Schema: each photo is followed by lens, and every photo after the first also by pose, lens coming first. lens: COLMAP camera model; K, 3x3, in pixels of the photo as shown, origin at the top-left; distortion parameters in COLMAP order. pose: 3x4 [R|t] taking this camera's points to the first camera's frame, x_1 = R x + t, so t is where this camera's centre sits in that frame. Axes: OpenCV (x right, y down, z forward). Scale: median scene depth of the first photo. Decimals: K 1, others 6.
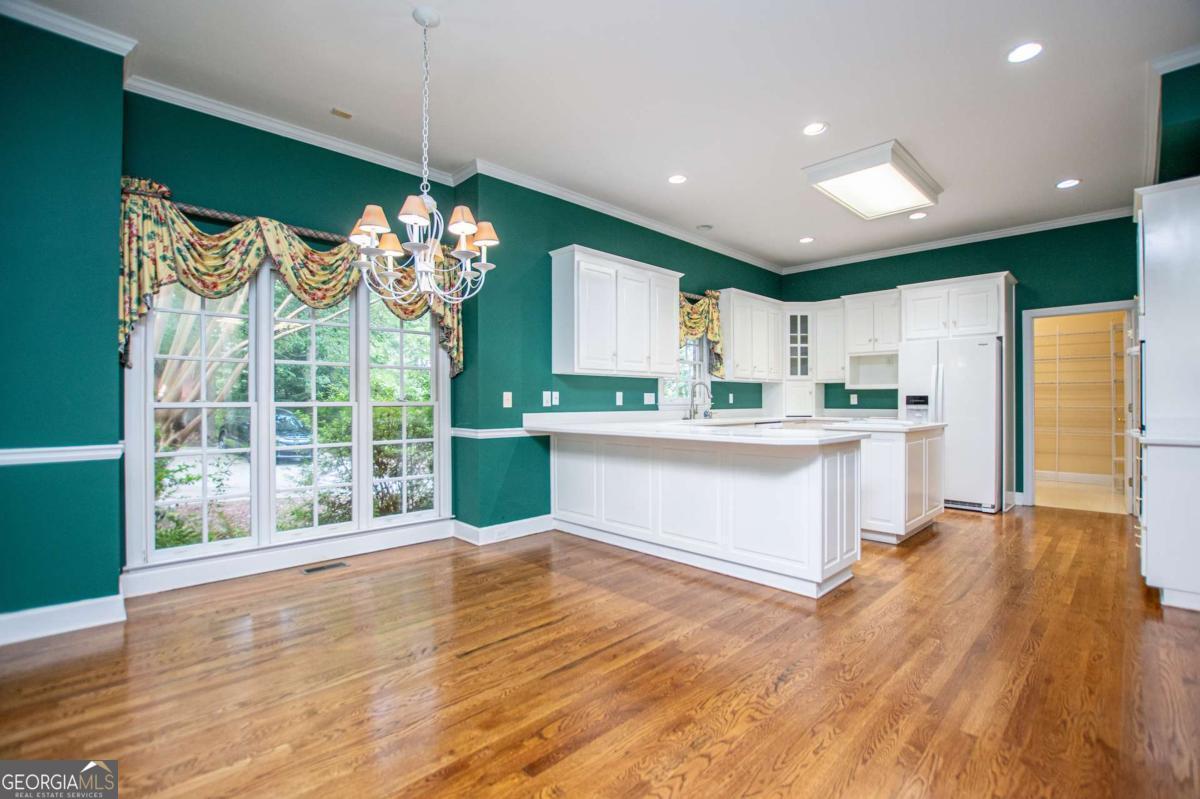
lens RADIAL K [[537.4, 0, 605.6], [0, 537.4, 403.5], [0, 0, 1]] dist [-0.030043, 0.000749]
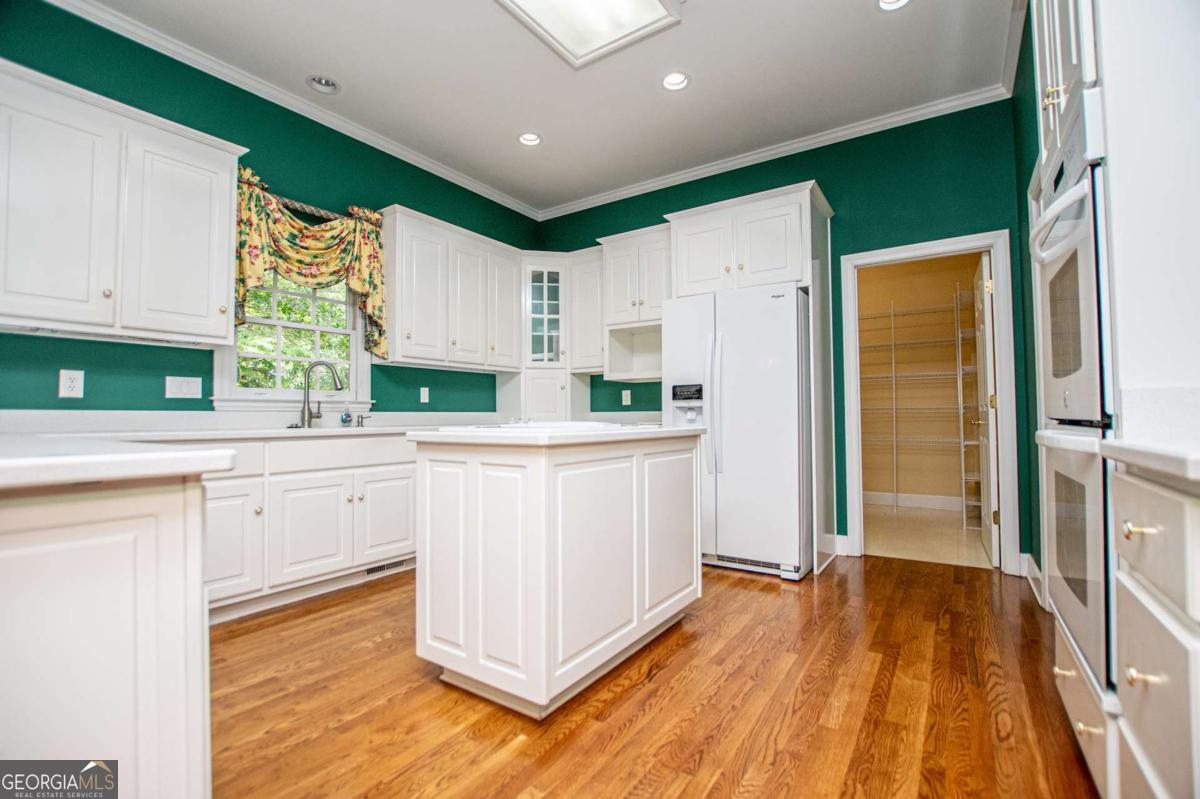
lens RADIAL K [[537.4, 0, 605.6], [0, 537.4, 403.5], [0, 0, 1]] dist [-0.030043, 0.000749]
pose [[0.978684, -0.002704, 0.205355, 0.344145], [0.008261, 0.999622, -0.026206, 0.020602], [-0.205206, 0.027344, 0.978337, 0.389360]]
